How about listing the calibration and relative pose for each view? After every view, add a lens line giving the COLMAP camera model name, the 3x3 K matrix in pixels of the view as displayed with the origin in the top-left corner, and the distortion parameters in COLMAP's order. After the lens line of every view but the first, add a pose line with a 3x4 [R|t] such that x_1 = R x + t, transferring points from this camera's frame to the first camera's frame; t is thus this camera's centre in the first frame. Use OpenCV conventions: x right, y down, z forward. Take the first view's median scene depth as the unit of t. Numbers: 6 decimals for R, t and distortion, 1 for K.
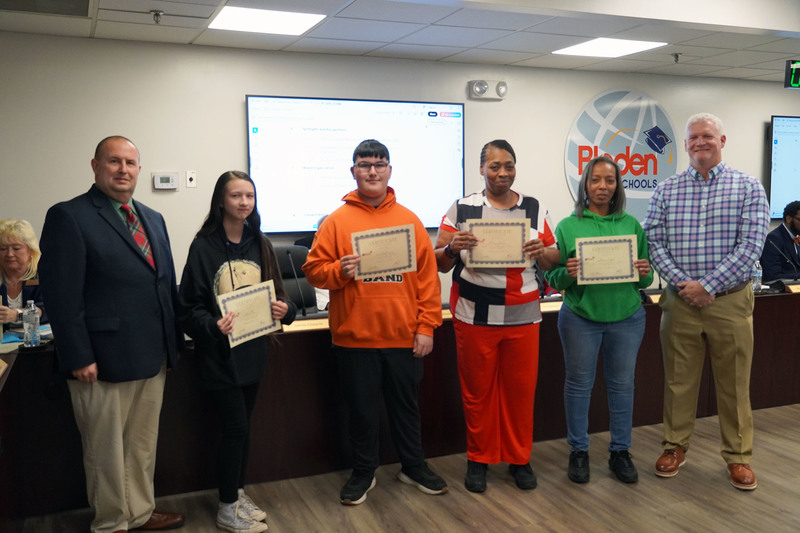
lens RADIAL K [[781.0, 0, 383.3], [0, 781.0, 260.9], [0, 0, 1]] dist [-0.034857, 0.000000]
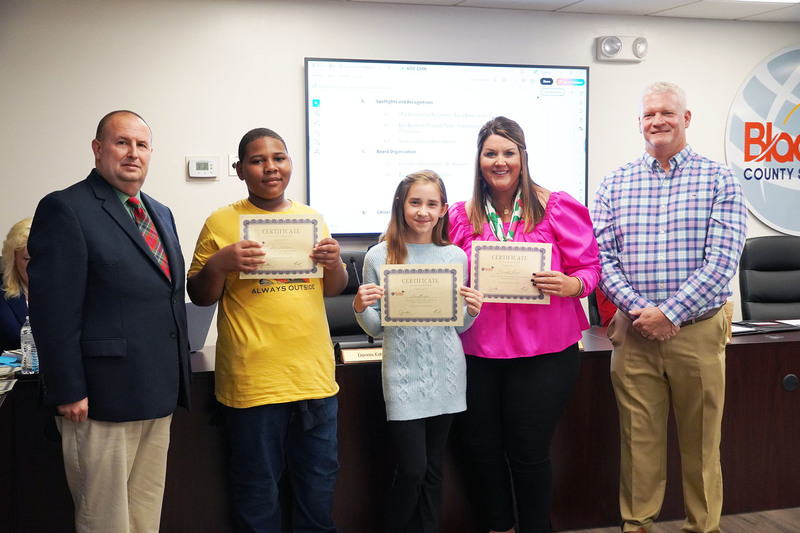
lens RADIAL K [[1013.7, 0, 393.5], [0, 1013.7, 272.6], [0, 0, 1]] dist [0.008258, 0.000000]
pose [[0.994752, 0.014126, -0.101332, 0.177084], [-0.014122, 0.999900, 0.000763, -0.002019], [0.101332, 0.000672, 0.994852, -0.004898]]
